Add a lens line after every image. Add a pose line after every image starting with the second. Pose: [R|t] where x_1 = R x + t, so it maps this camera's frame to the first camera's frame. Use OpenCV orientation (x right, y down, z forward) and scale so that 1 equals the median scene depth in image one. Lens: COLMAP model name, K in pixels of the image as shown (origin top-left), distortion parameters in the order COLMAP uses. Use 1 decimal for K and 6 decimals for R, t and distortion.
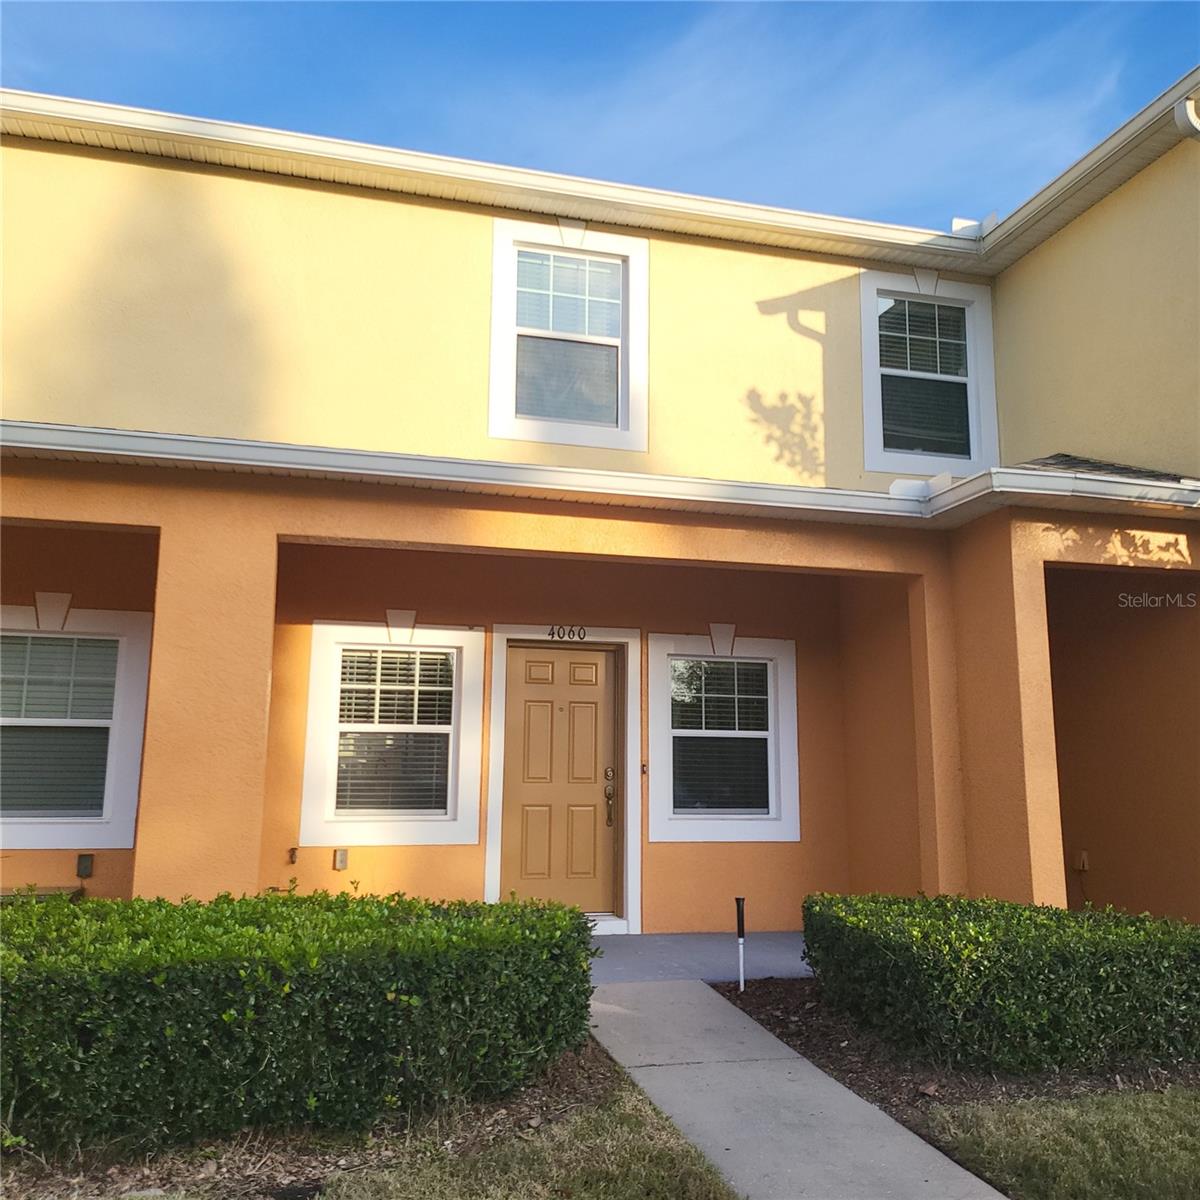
lens RADIAL K [[1099.9, 0, 601.0], [0, 1099.9, 598.7], [0, 0, 1]] dist [0.050316, 0.000000]
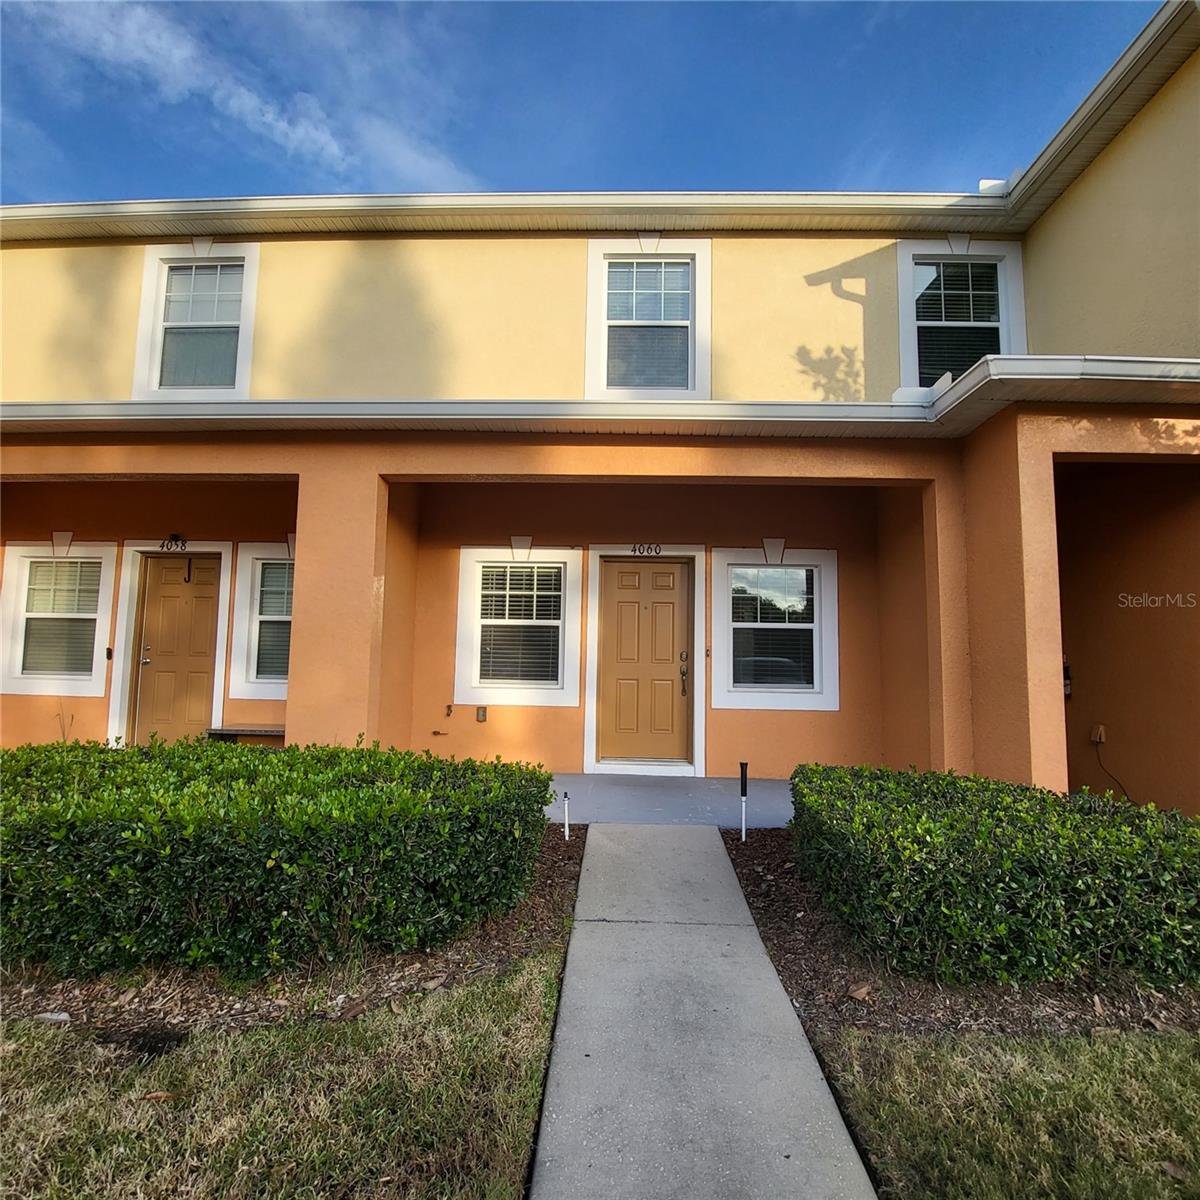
lens RADIAL K [[639.5, 0, 603.3], [0, 639.5, 601.8], [0, 0, 1]] dist [-0.005341, -0.003947]
pose [[0.958382, -0.016967, -0.284985, 0.145029], [0.037917, 0.996954, 0.068156, 0.041966], [0.282961, -0.076125, 0.956106, 0.268773]]
